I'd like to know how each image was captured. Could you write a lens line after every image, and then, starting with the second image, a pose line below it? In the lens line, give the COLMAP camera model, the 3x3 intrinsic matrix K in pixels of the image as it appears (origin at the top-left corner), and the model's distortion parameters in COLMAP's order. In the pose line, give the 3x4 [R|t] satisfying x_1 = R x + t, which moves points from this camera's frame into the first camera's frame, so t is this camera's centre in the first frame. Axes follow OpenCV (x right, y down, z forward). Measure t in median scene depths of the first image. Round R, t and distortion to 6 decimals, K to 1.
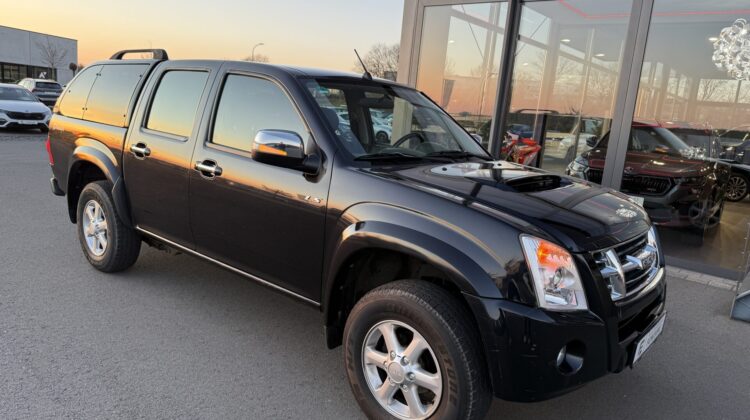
lens RADIAL K [[521.0, 0, 377.0], [0, 521.0, 221.5], [0, 0, 1]] dist [0.063785, -0.105040]
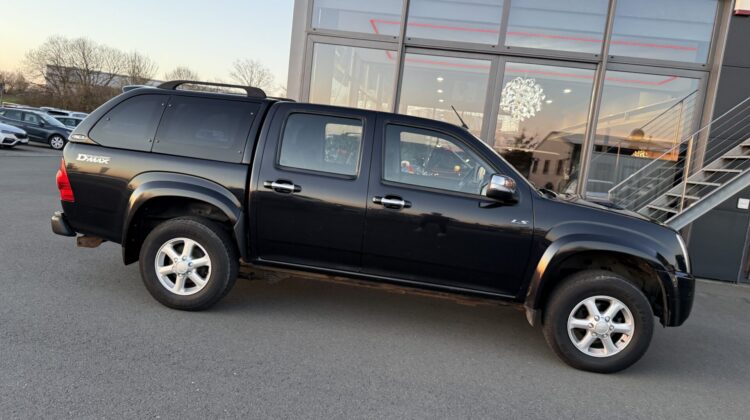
lens RADIAL K [[521.0, 0, 377.0], [0, 521.0, 221.5], [0, 0, 1]] dist [0.063785, -0.105040]
pose [[0.842234, -0.061379, 0.535606, -1.337878], [0.069098, 0.997594, 0.005666, -0.089665], [-0.534665, 0.032238, 0.844449, 0.001300]]
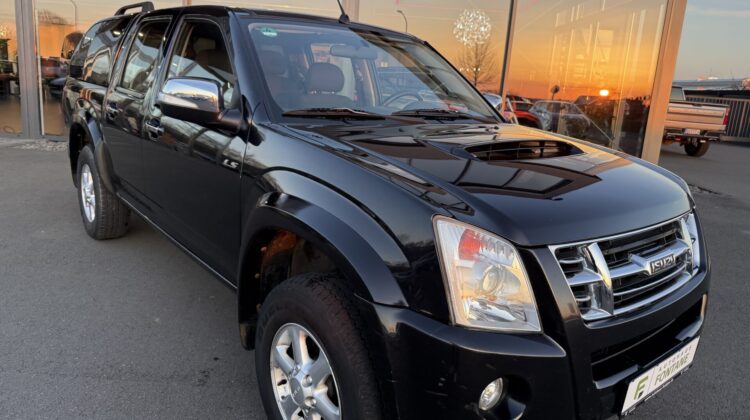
lens RADIAL K [[521.0, 0, 377.0], [0, 521.0, 221.5], [0, 0, 1]] dist [0.063785, -0.105040]
pose [[0.983140, 0.043217, -0.177672, 0.273238], [-0.035746, 0.998345, 0.045039, 0.002009], [0.179324, -0.037928, 0.983059, 0.266214]]
